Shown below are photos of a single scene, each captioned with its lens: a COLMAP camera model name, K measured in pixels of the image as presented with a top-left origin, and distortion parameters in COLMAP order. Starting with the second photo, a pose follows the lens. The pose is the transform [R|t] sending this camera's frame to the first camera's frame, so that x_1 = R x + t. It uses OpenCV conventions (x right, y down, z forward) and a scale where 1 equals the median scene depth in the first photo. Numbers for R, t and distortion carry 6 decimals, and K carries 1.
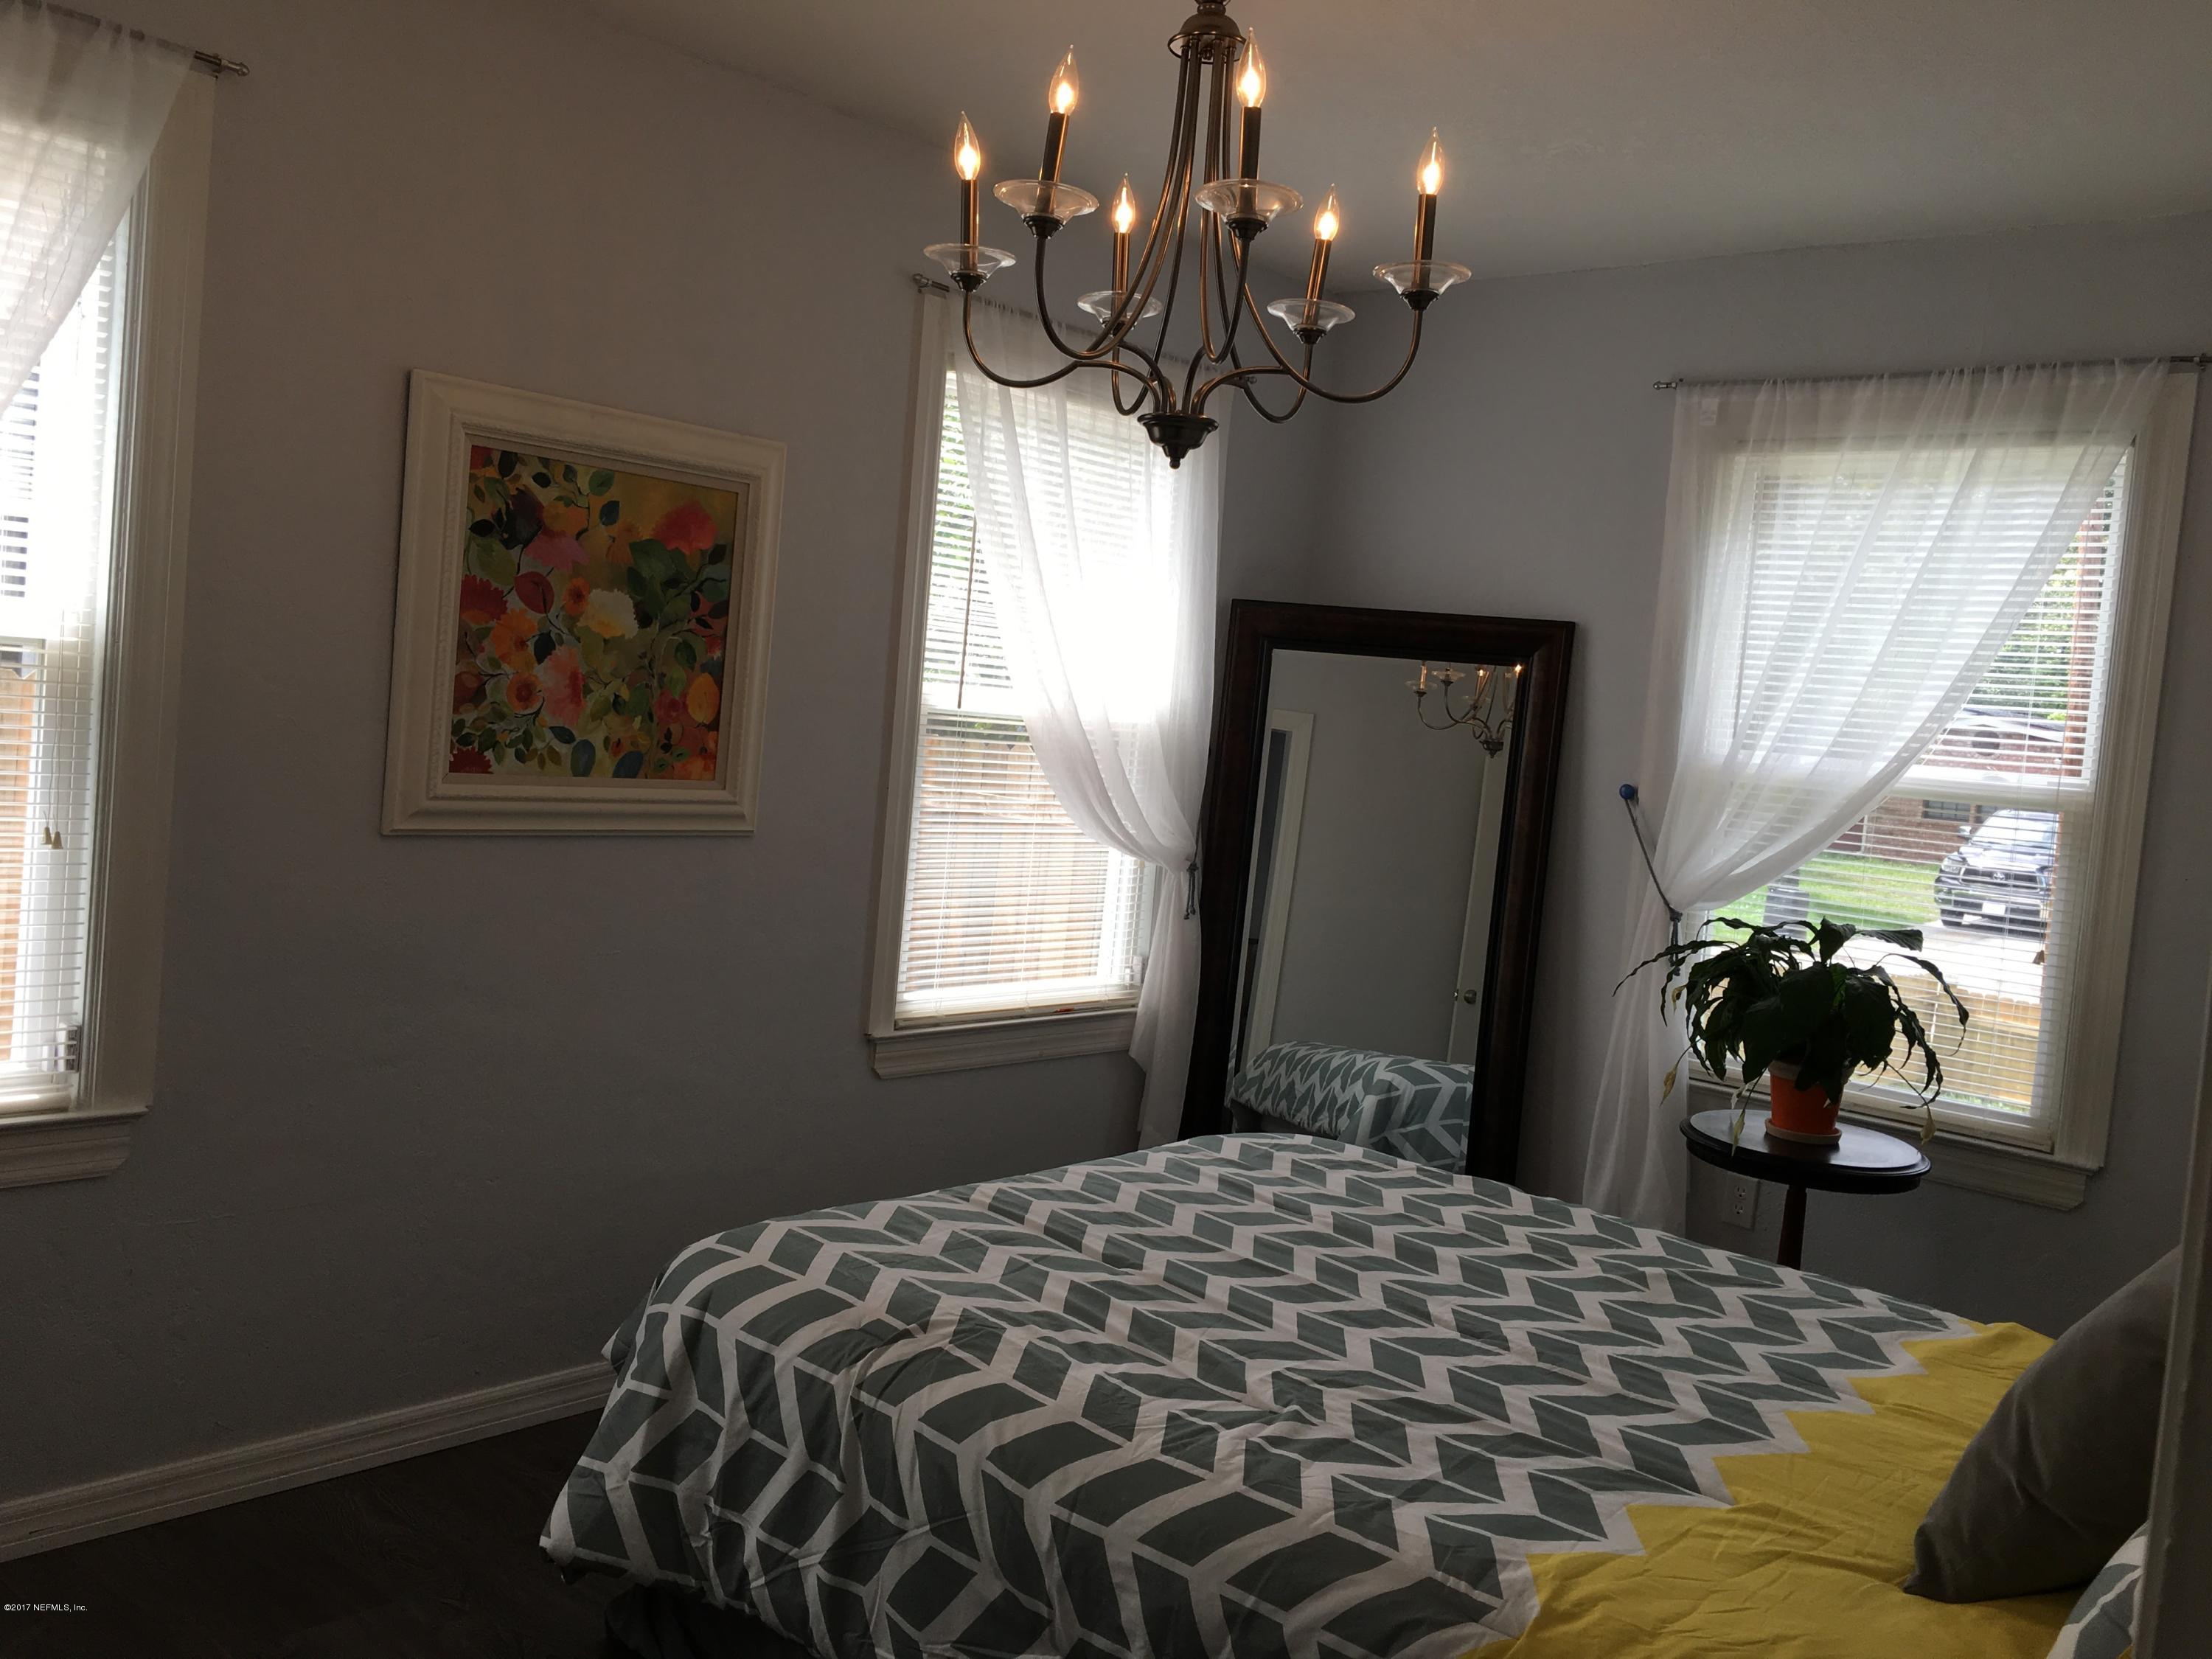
lens RADIAL K [[1939.5, 0, 1090.3], [0, 1939.5, 819.0], [0, 0, 1]] dist [0.069022, -0.119410]
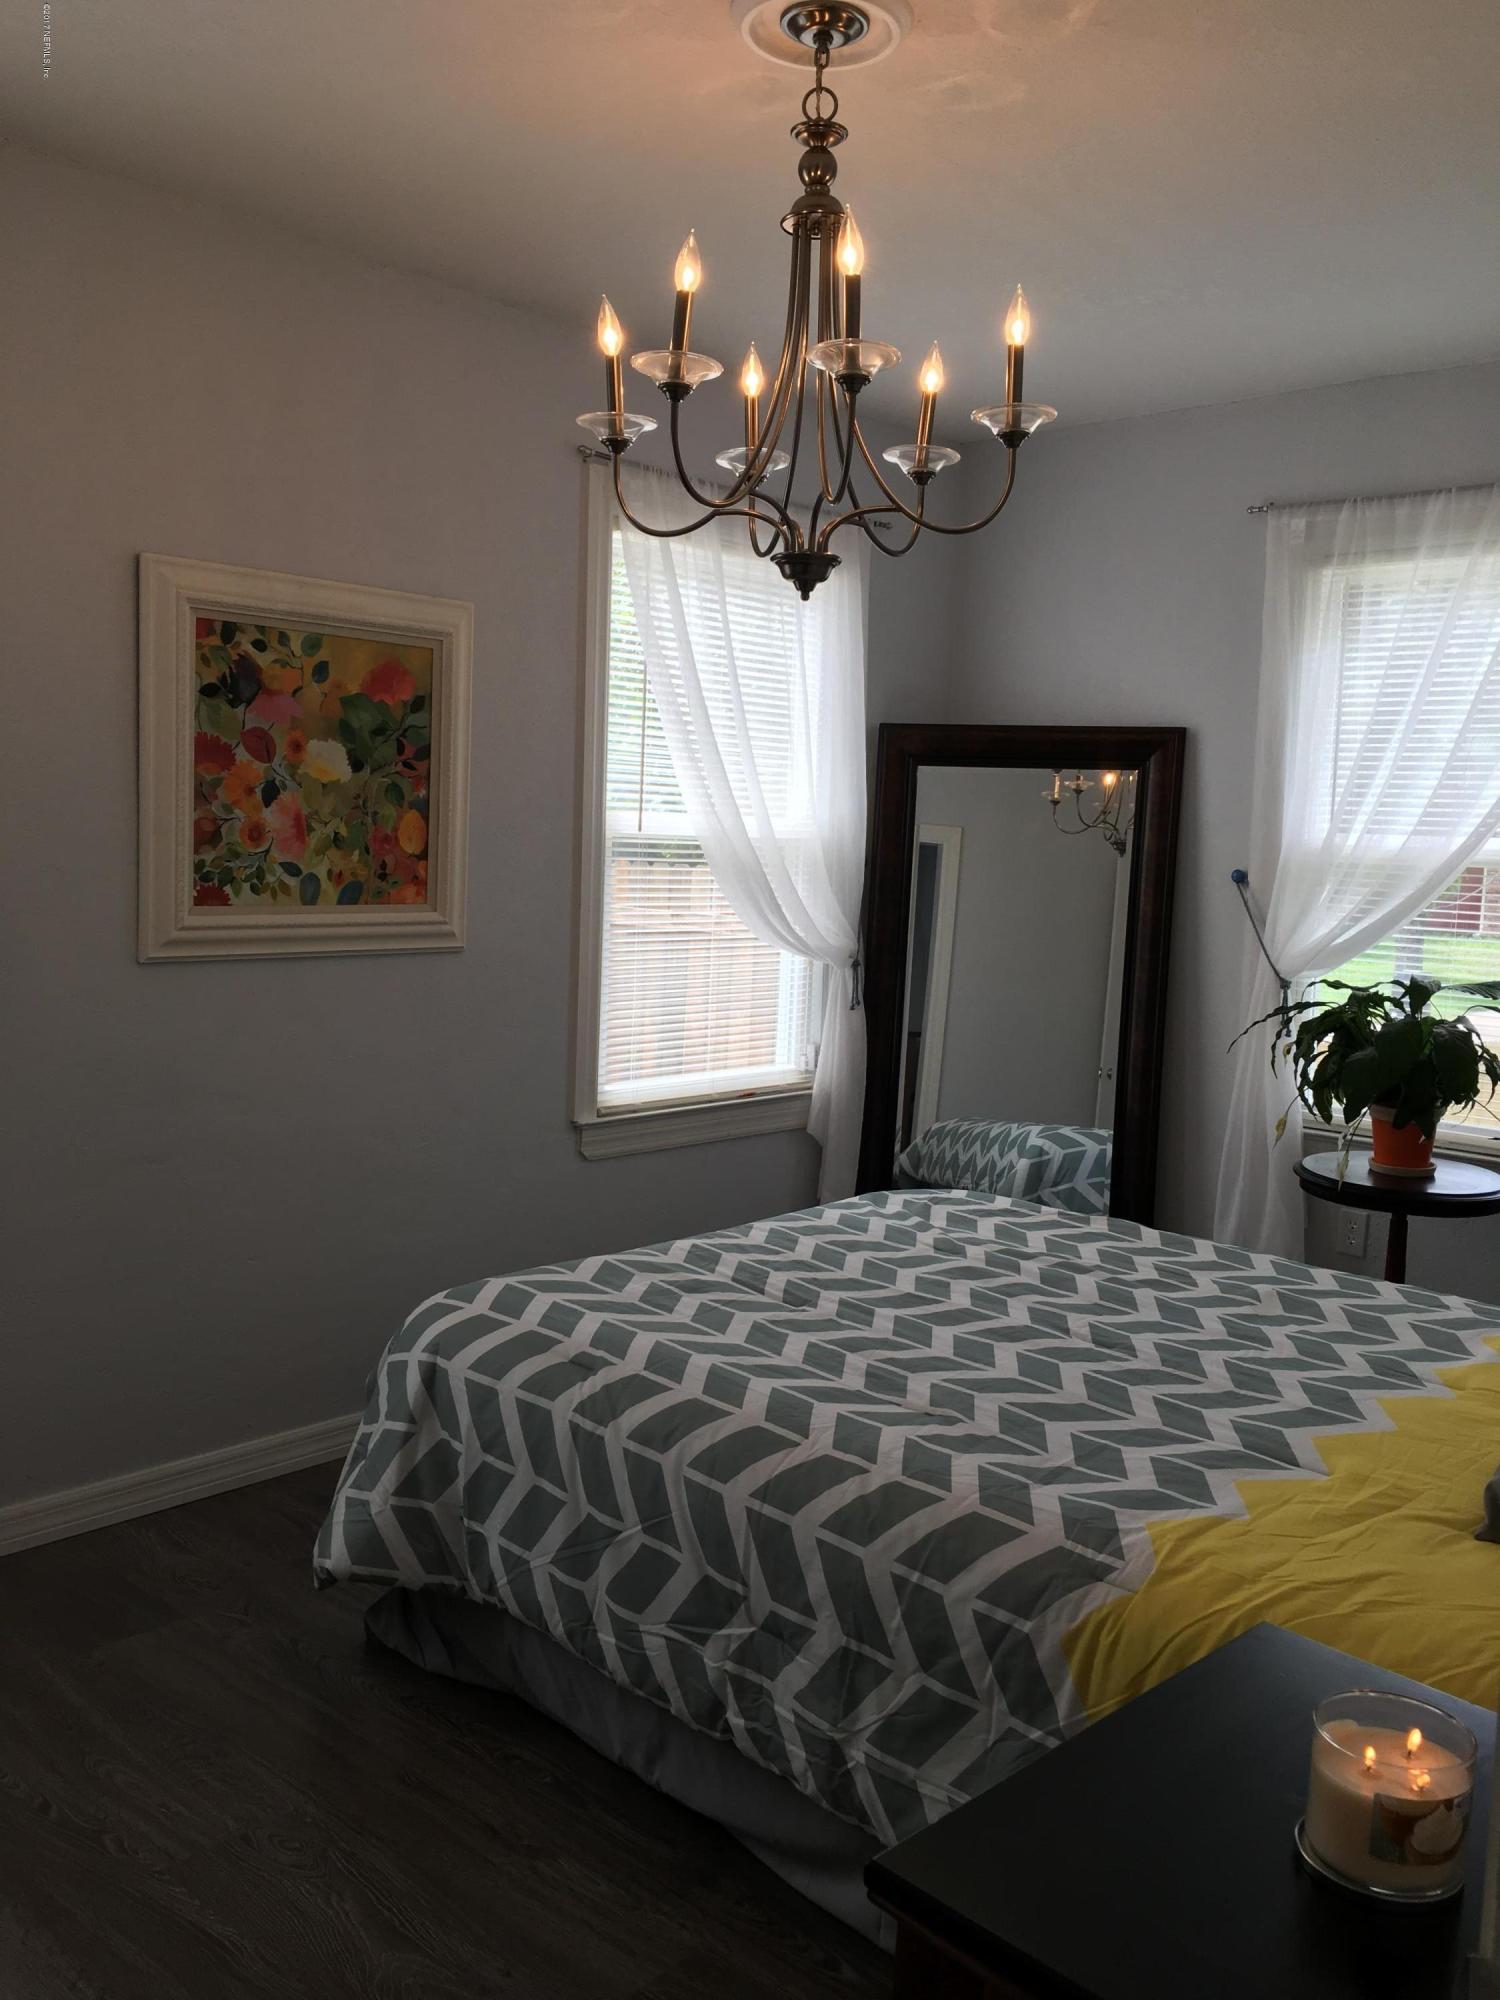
lens RADIAL K [[1753.6, 0, 750.0], [0, 1753.6, 1000.0], [0, 0, 1]] dist [0.069022, -0.119410]
pose [[0.998544, -0.048940, -0.022685, 0.017486], [0.049617, 0.998308, 0.030313, 0.015306], [0.021163, -0.031395, 0.999283, -0.028538]]
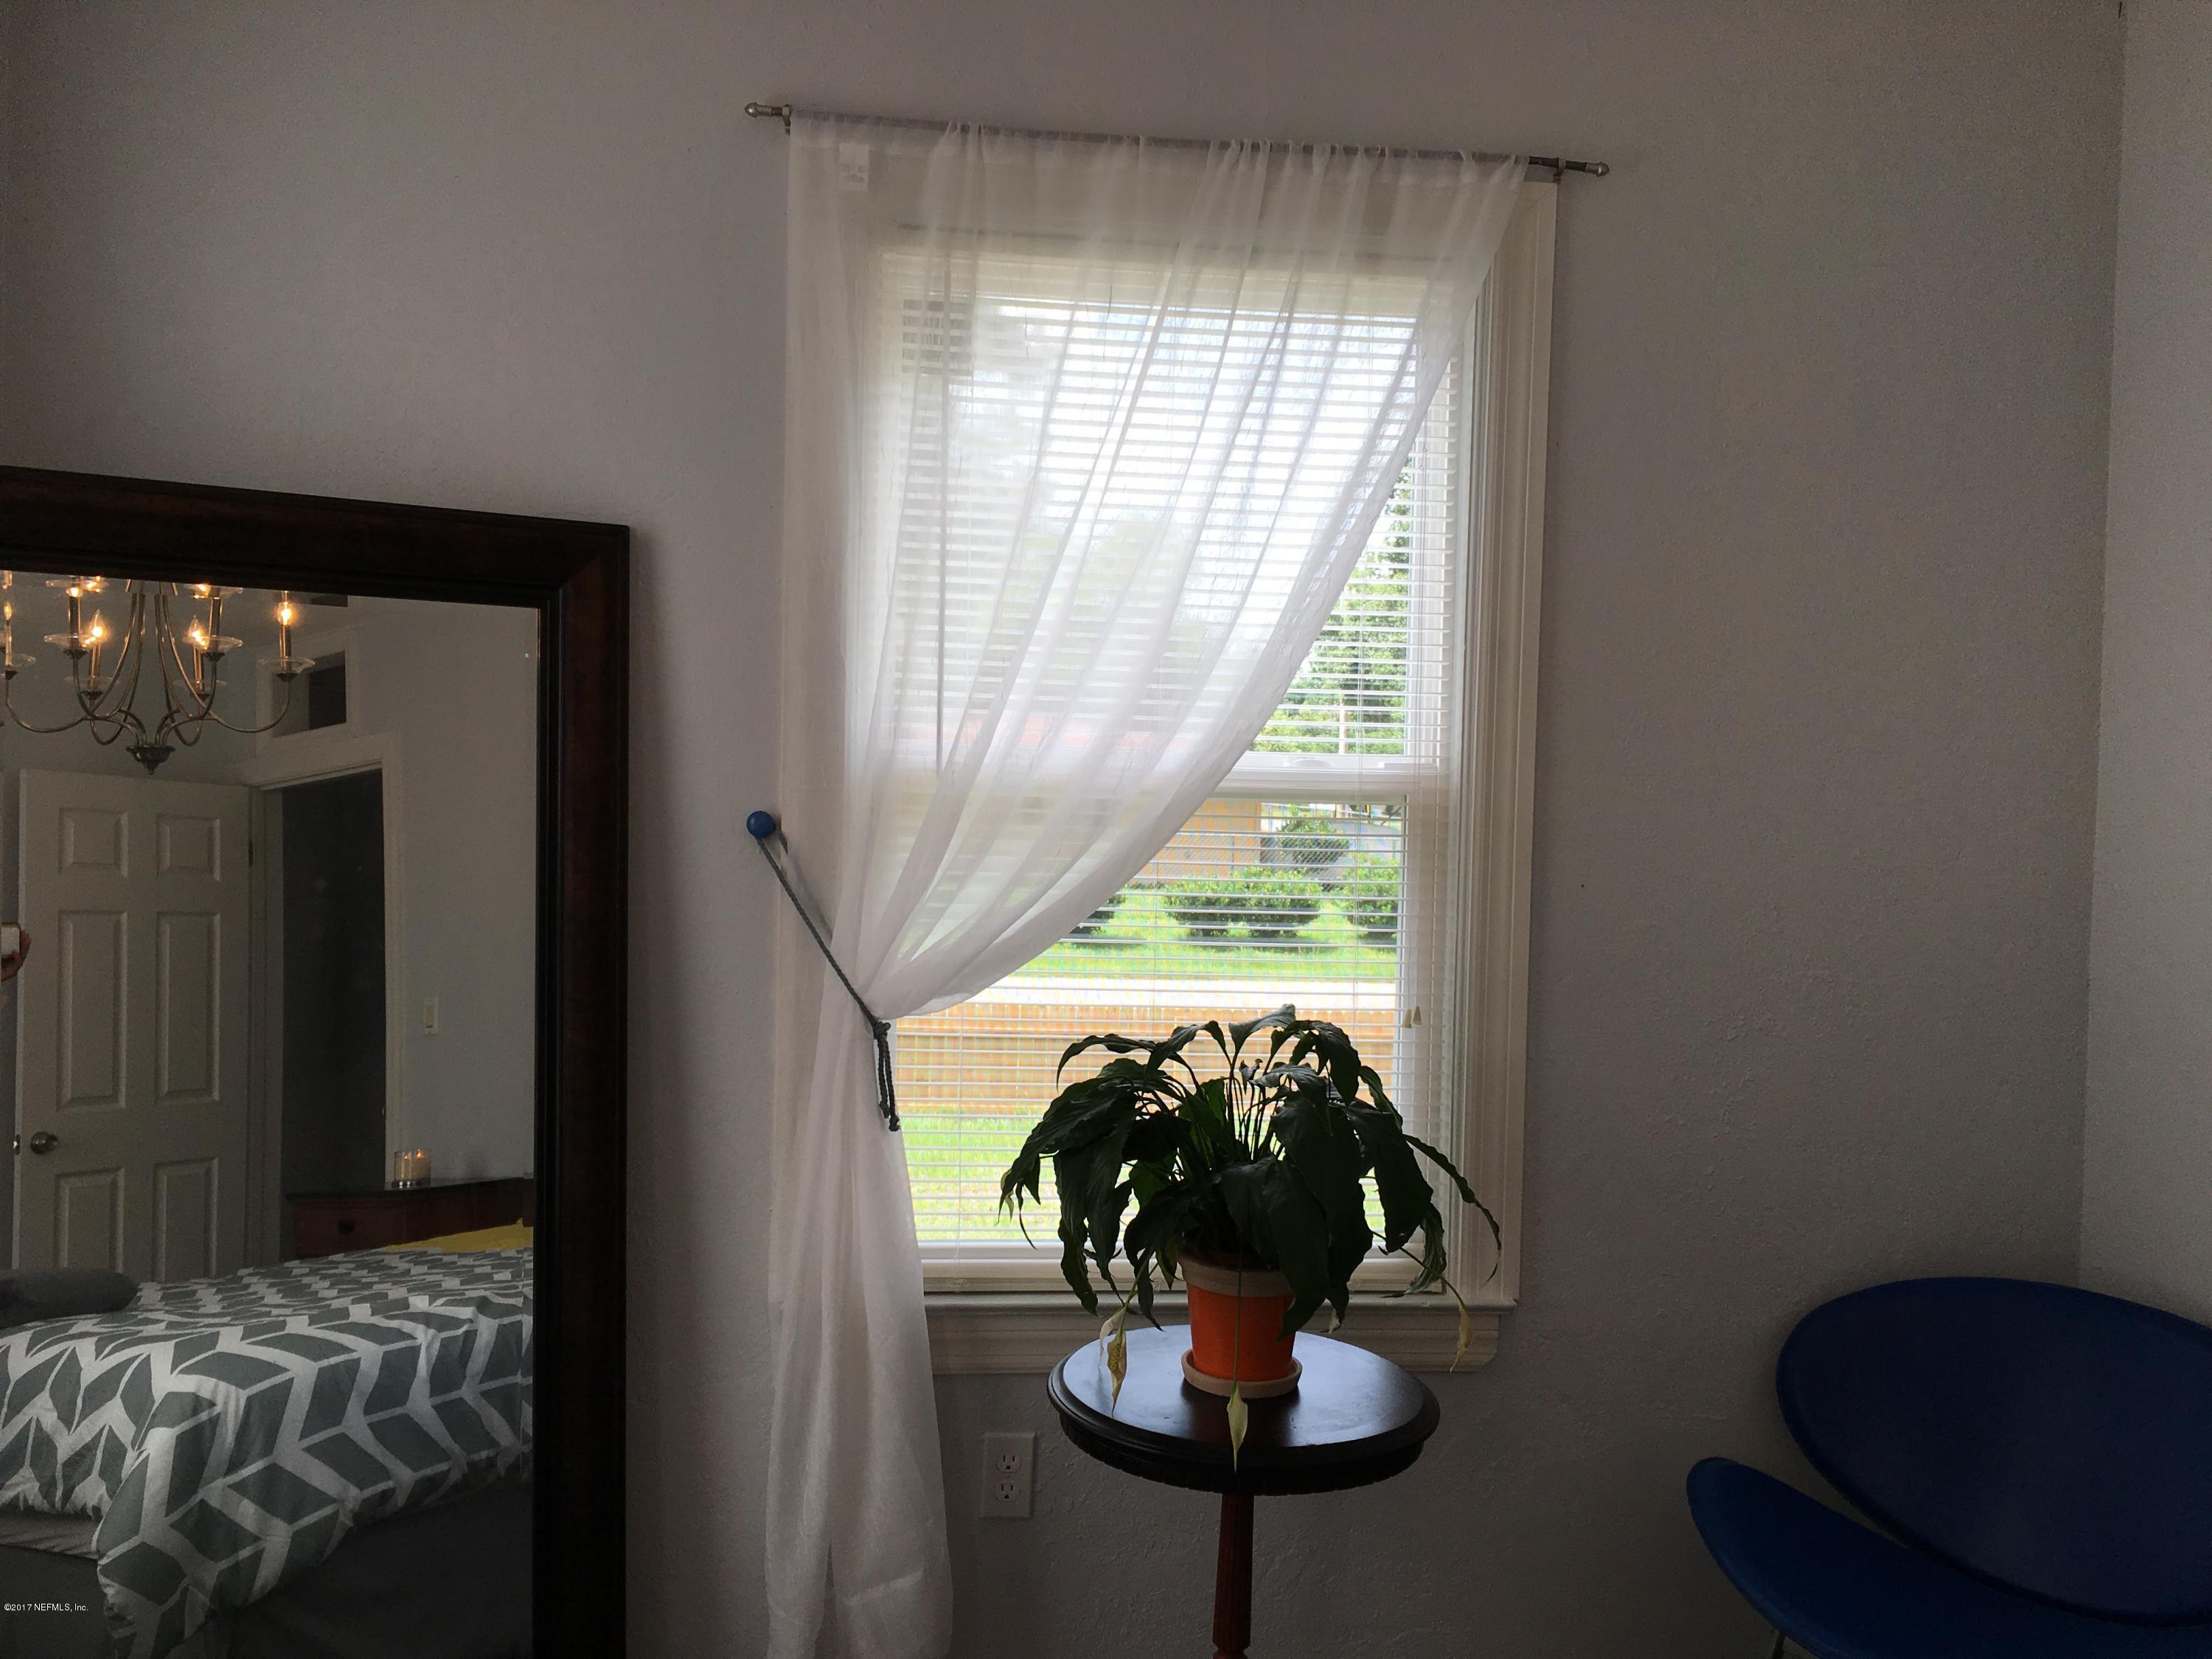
lens RADIAL K [[1939.5, 0, 1090.3], [0, 1939.5, 819.0], [0, 0, 1]] dist [0.069022, -0.119410]
pose [[0.662240, -0.084456, 0.744517, -0.107173], [0.075683, 0.996085, 0.045674, -0.043199], [-0.745460, 0.026100, 0.666039, 0.683578]]
